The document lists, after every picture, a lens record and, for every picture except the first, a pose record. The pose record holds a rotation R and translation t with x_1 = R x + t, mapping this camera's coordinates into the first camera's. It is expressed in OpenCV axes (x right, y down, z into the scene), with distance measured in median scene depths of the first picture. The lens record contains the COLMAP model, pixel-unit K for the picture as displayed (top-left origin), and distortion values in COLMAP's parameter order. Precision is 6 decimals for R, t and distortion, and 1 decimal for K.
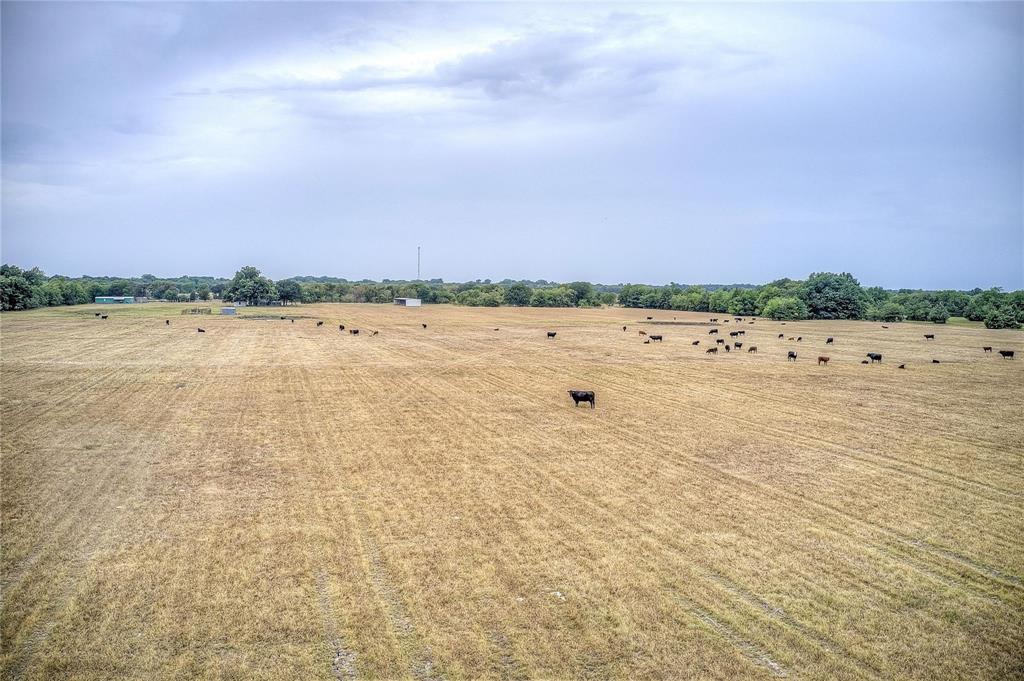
lens RADIAL K [[785.8, 0, 512.0], [0, 785.8, 340.5], [0, 0, 1]] dist [-0.162862, 0.010079]
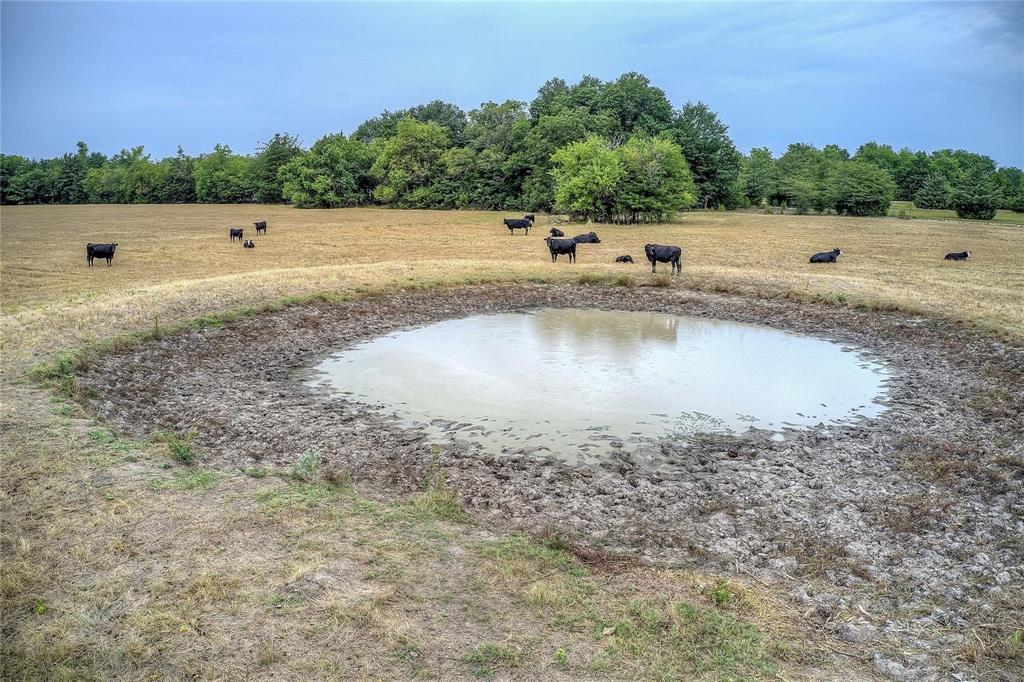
lens RADIAL K [[785.8, 0, 512.0], [0, 785.8, 341.0], [0, 0, 1]] dist [-0.162862, 0.010079]
pose [[0.733930, -0.144749, 0.663623, 0.106501], [0.046790, 0.985482, 0.163206, -0.022785], [-0.677612, -0.088731, 0.730047, 0.603131]]
